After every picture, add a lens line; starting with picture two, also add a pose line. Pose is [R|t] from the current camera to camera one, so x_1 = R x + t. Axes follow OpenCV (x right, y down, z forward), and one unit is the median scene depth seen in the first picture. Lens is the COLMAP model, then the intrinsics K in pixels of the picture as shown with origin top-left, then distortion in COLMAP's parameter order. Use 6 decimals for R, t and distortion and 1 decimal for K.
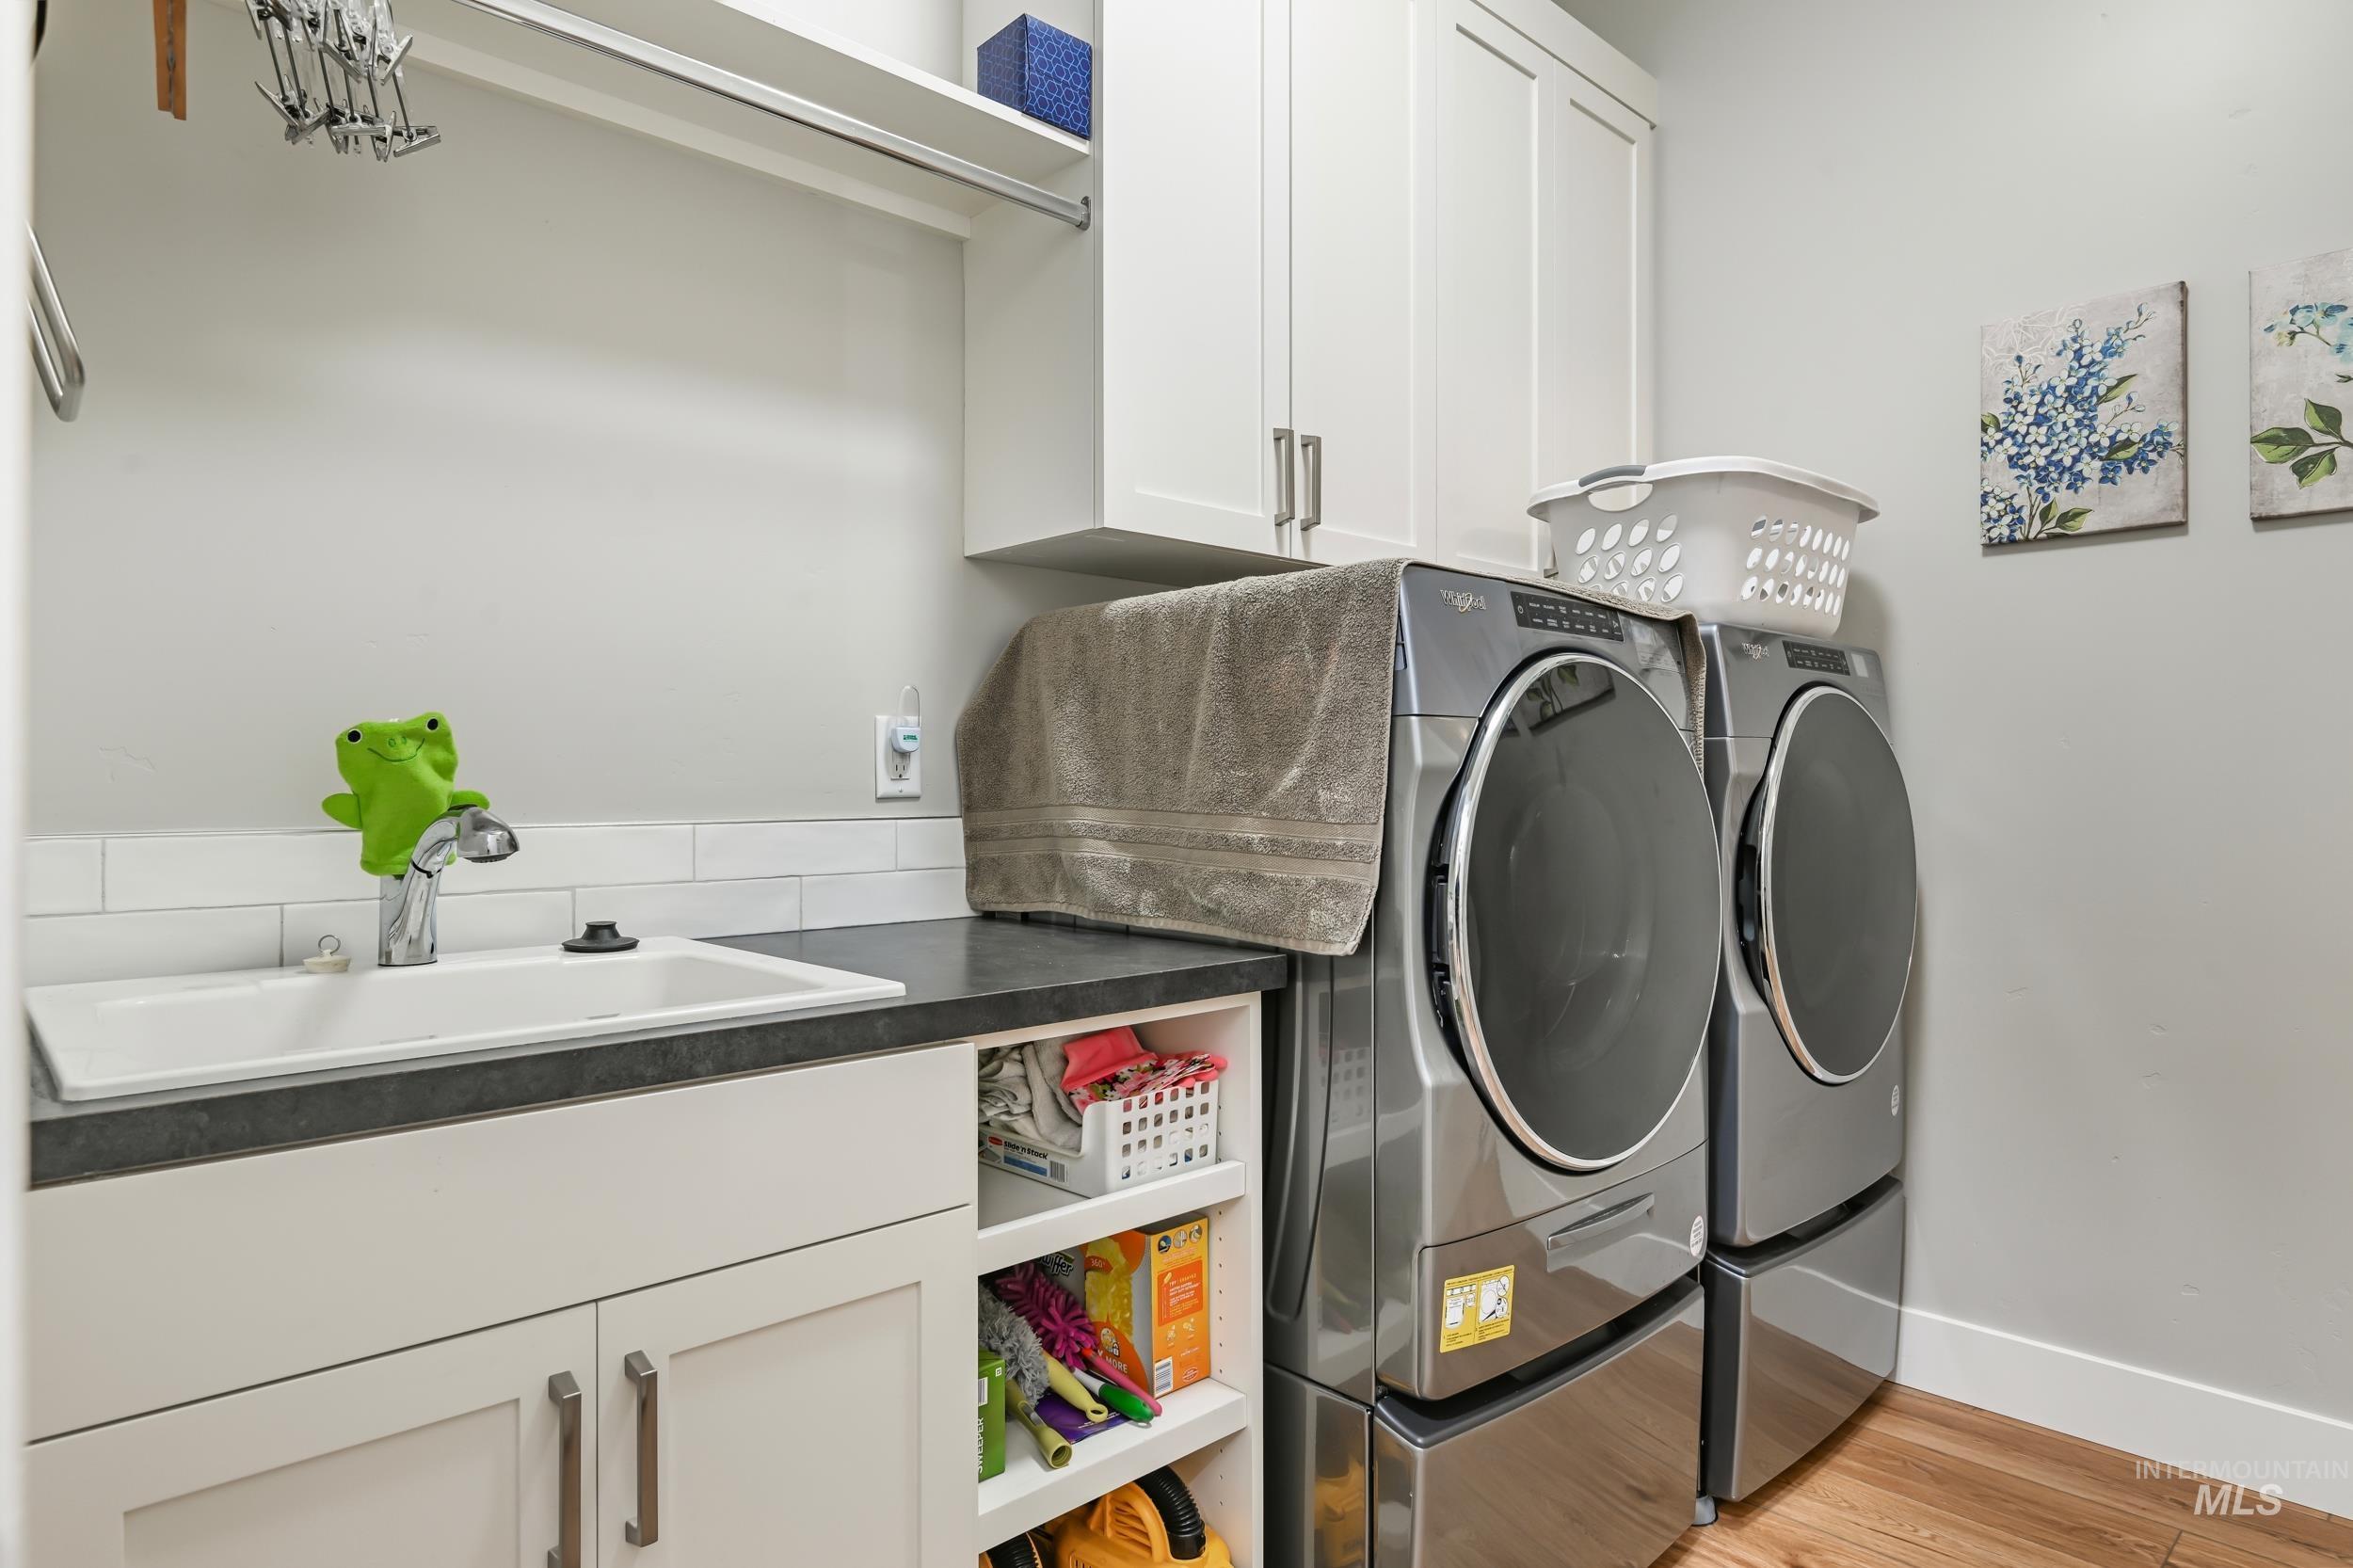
lens RADIAL K [[1341.7, 0, 1178.5], [0, 1341.7, 781.2], [0, 0, 1]] dist [-0.002675, -0.004667]
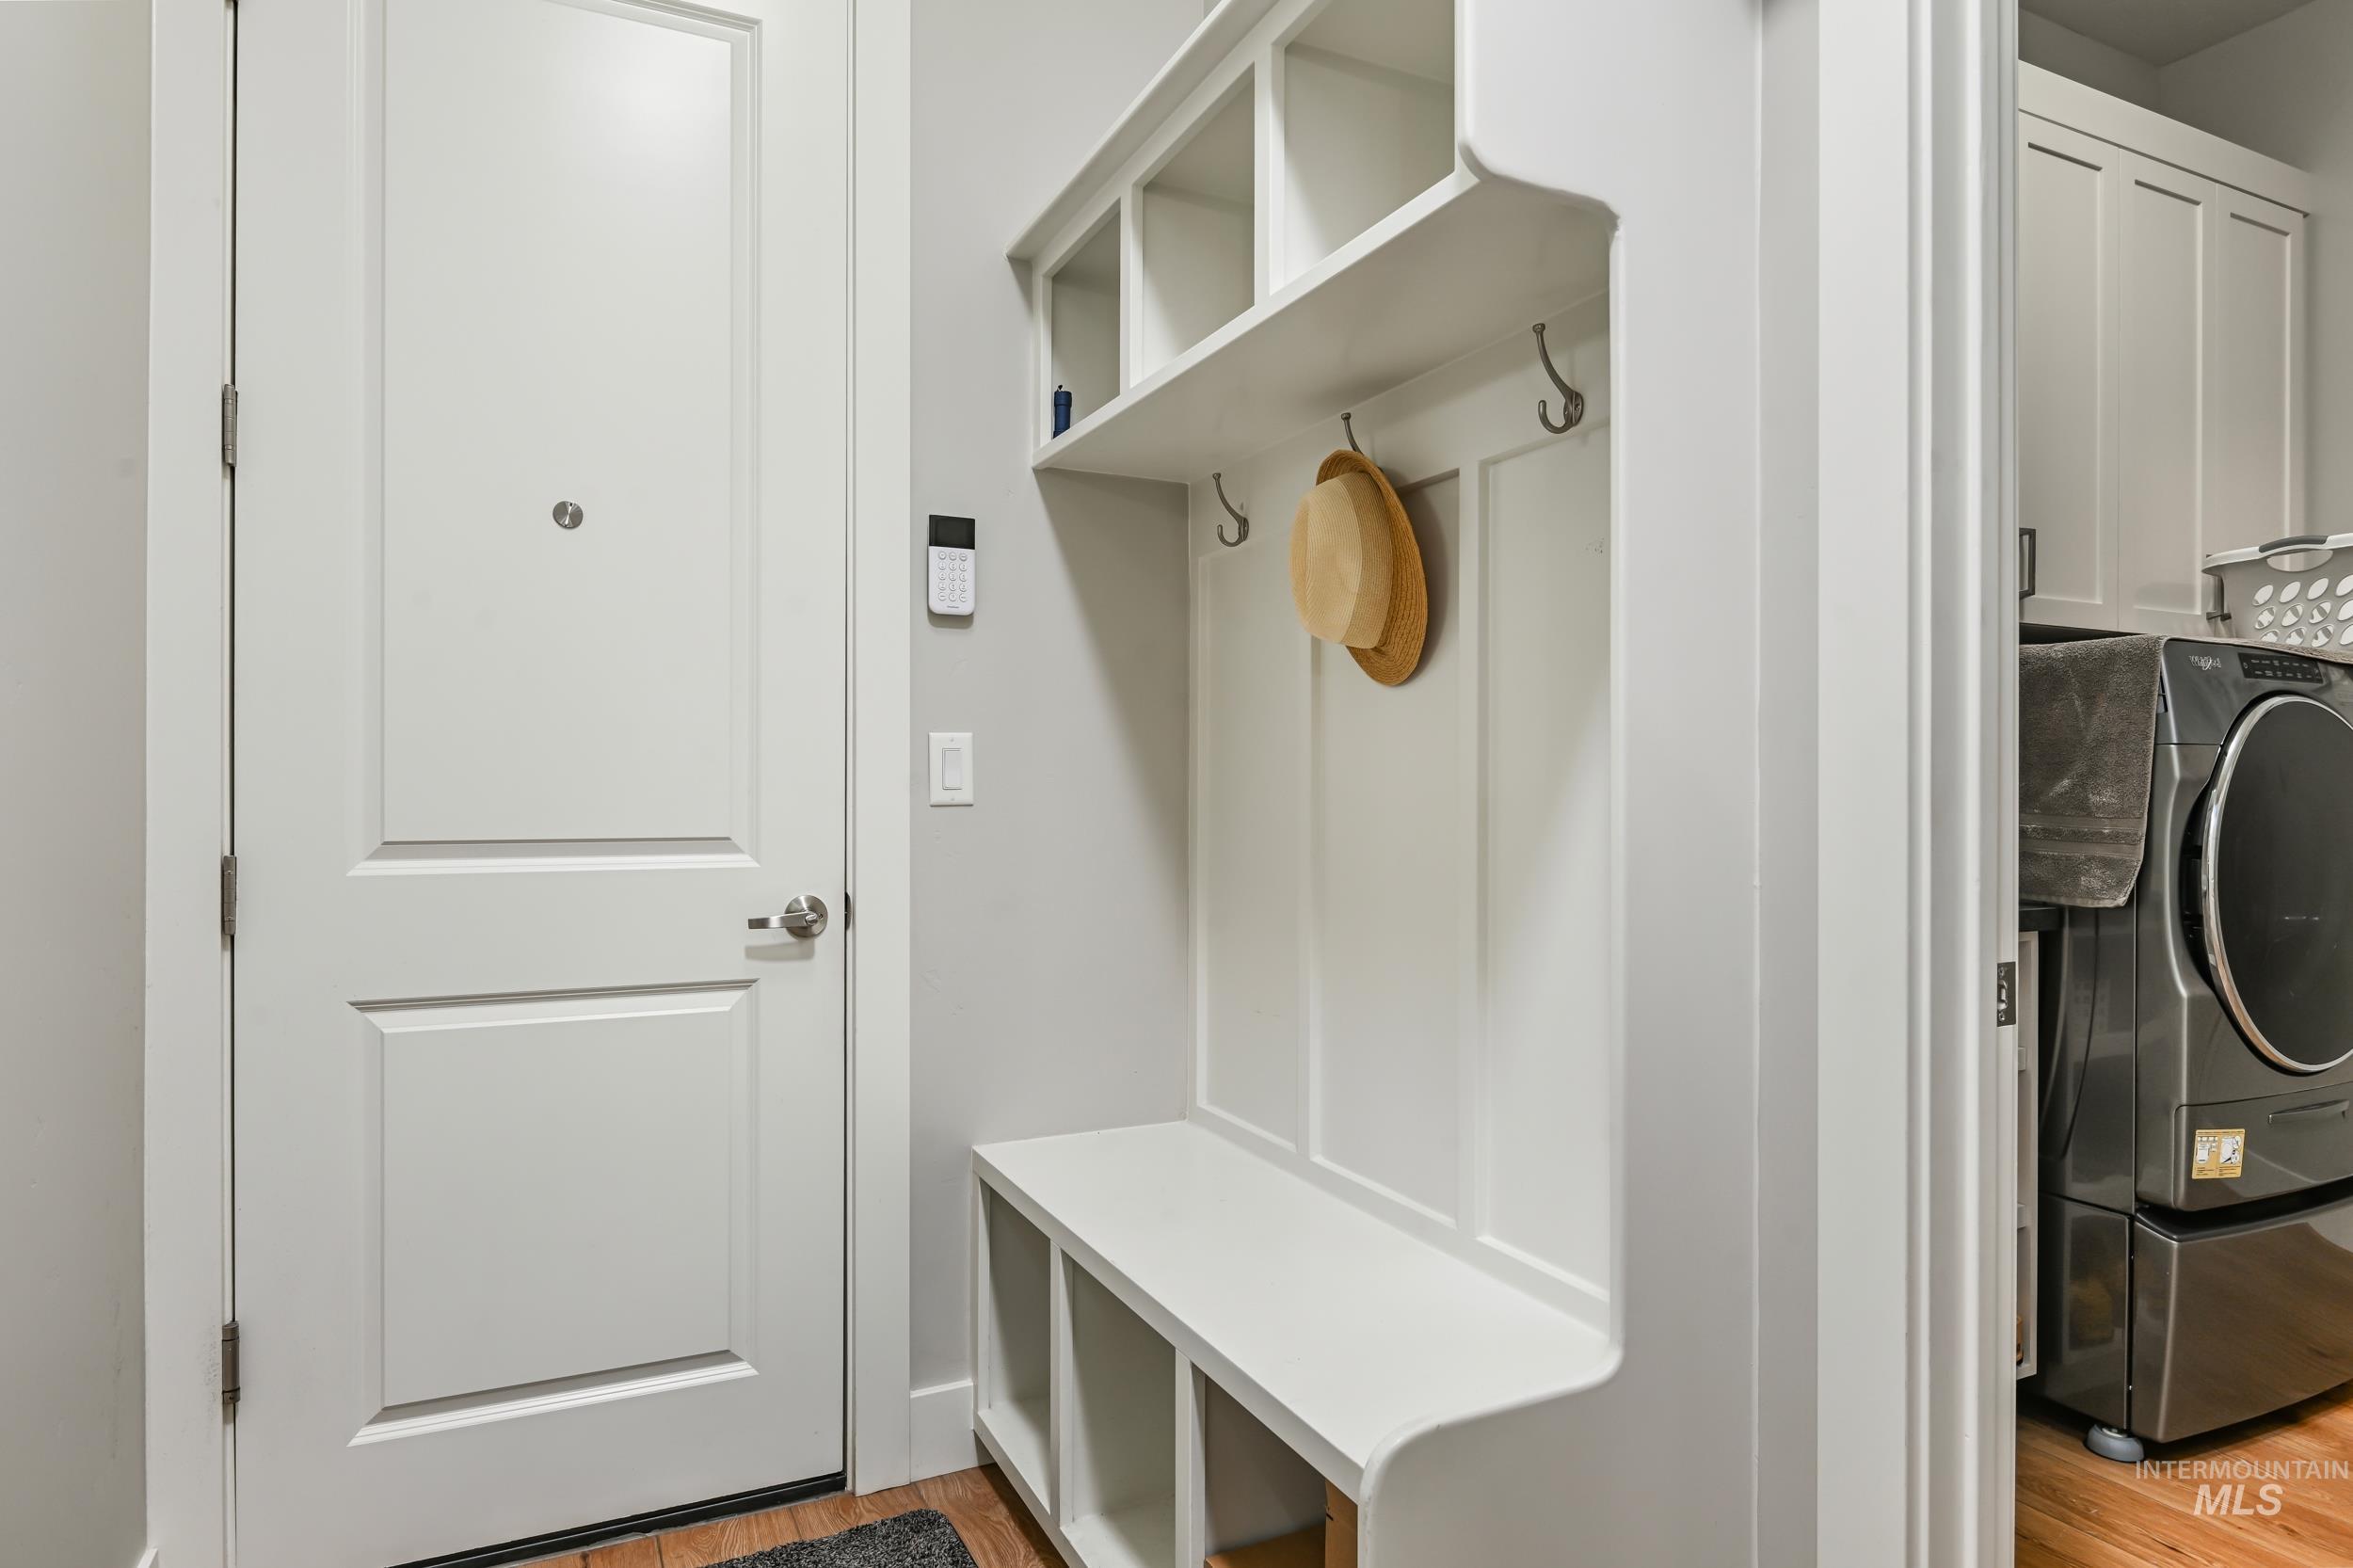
lens RADIAL K [[1341.7, 0, 1174.5], [0, 1341.7, 791.9], [0, 0, 1]] dist [-0.002675, -0.004667]
pose [[0.954230, 0.004072, -0.299045, -0.405844], [-0.001818, 0.999968, 0.007814, -0.006070], [0.299067, -0.006912, 0.954207, -0.682988]]
